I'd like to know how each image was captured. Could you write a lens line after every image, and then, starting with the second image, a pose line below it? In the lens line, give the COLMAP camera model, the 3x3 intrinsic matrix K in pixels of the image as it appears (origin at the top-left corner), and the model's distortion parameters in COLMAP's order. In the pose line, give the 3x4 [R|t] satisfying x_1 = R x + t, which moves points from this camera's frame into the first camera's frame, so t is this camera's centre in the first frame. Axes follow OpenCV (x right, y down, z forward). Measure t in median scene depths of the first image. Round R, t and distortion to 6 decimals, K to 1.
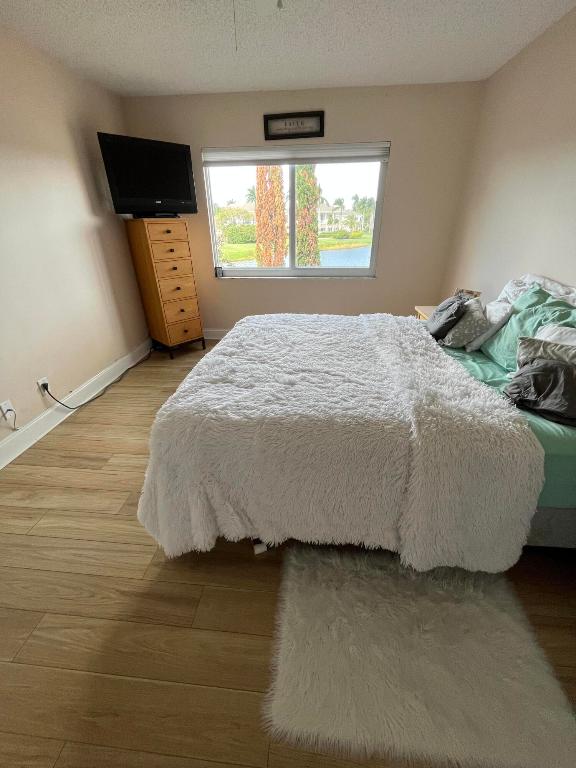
lens RADIAL K [[315.4, 0, 285.5], [0, 315.4, 385.1], [0, 0, 1]] dist [-0.009911, -0.000078]
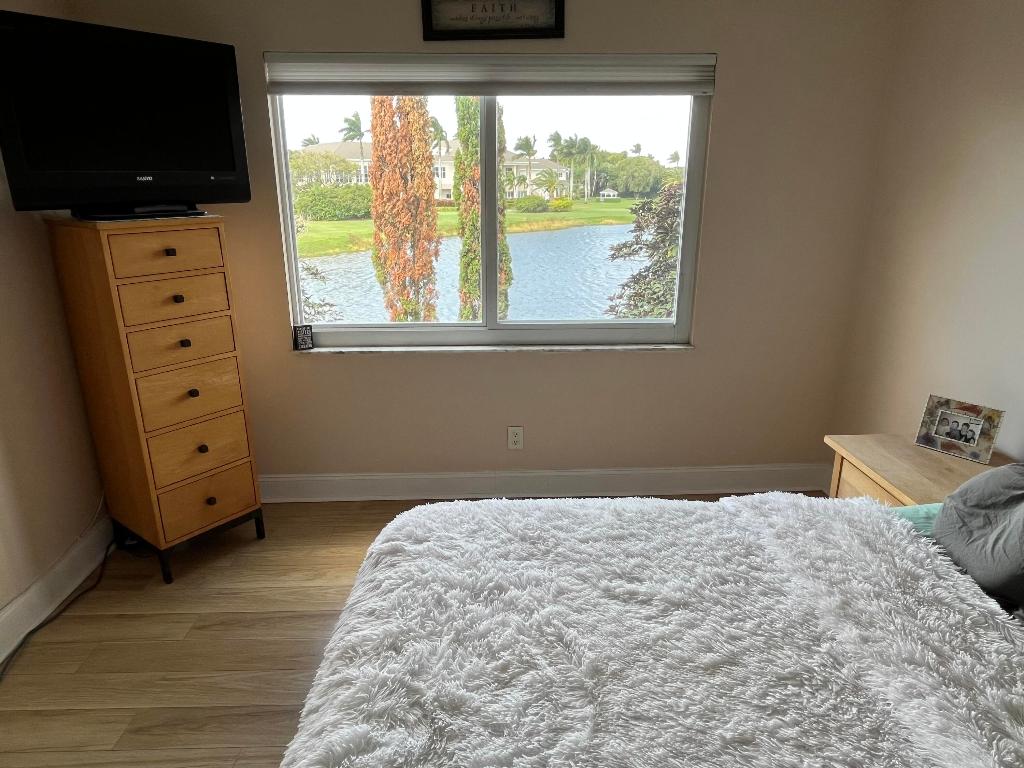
lens RADIAL K [[661.2, 0, 507.8], [0, 661.2, 385.7], [0, 0, 1]] dist [-0.005854, -0.000766]
pose [[0.992218, -0.026257, 0.121715, -0.072124], [0.047193, 0.983883, -0.172474, -0.172757], [-0.115225, 0.176876, 0.977465, 0.210763]]
